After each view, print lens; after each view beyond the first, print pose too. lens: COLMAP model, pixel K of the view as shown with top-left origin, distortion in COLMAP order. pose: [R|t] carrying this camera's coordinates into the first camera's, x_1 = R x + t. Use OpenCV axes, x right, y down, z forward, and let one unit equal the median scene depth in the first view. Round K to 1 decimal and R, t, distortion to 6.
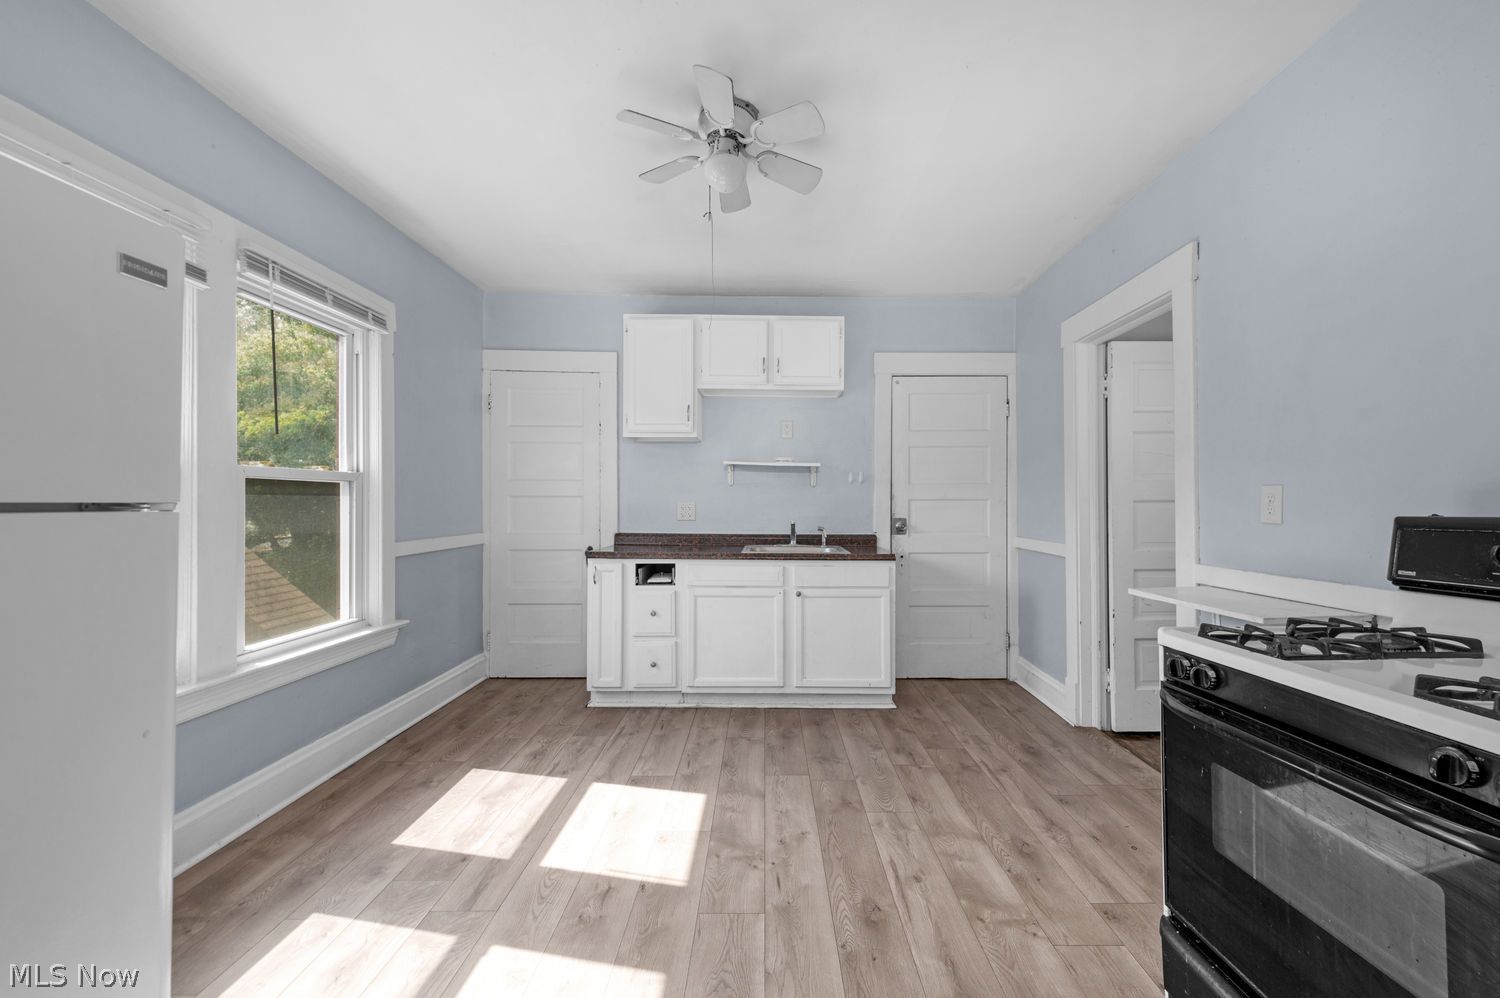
lens RADIAL K [[591.1, 0, 762.1], [0, 591.1, 494.3], [0, 0, 1]] dist [0.003766, -0.001633]
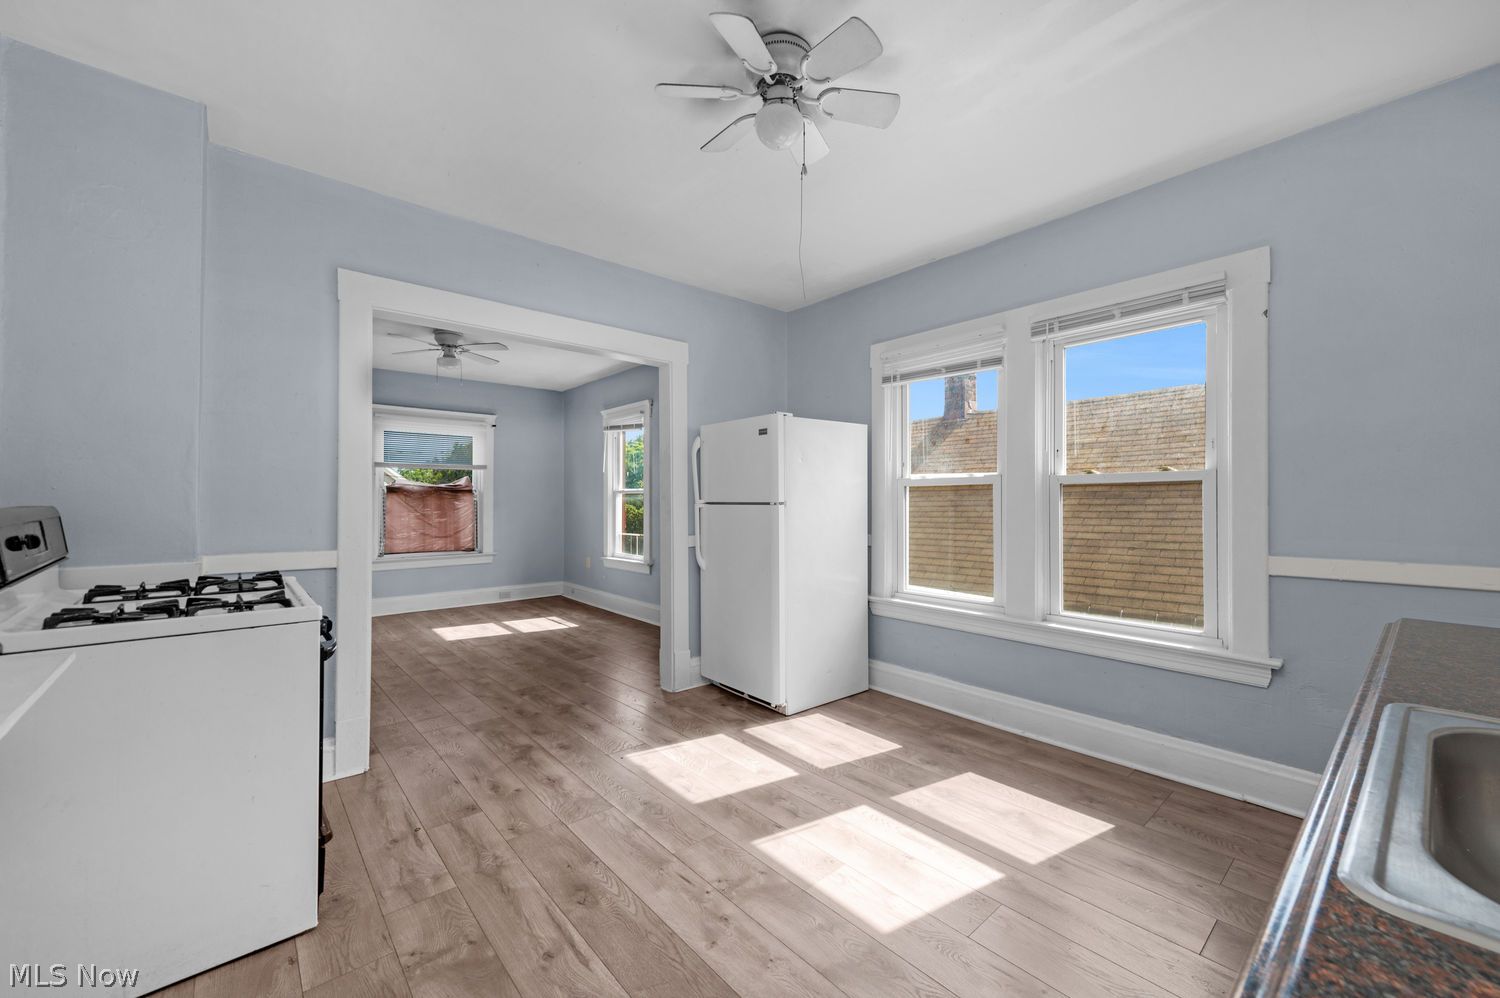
lens RADIAL K [[591.1, 0, 765.8], [0, 591.1, 497.6], [0, 0, 1]] dist [0.003766, -0.001633]
pose [[-0.743370, -0.008027, -0.668832, 0.589300], [0.005396, 0.999823, -0.017997, 0.032801], [0.668858, -0.016988, -0.743196, 1.814305]]
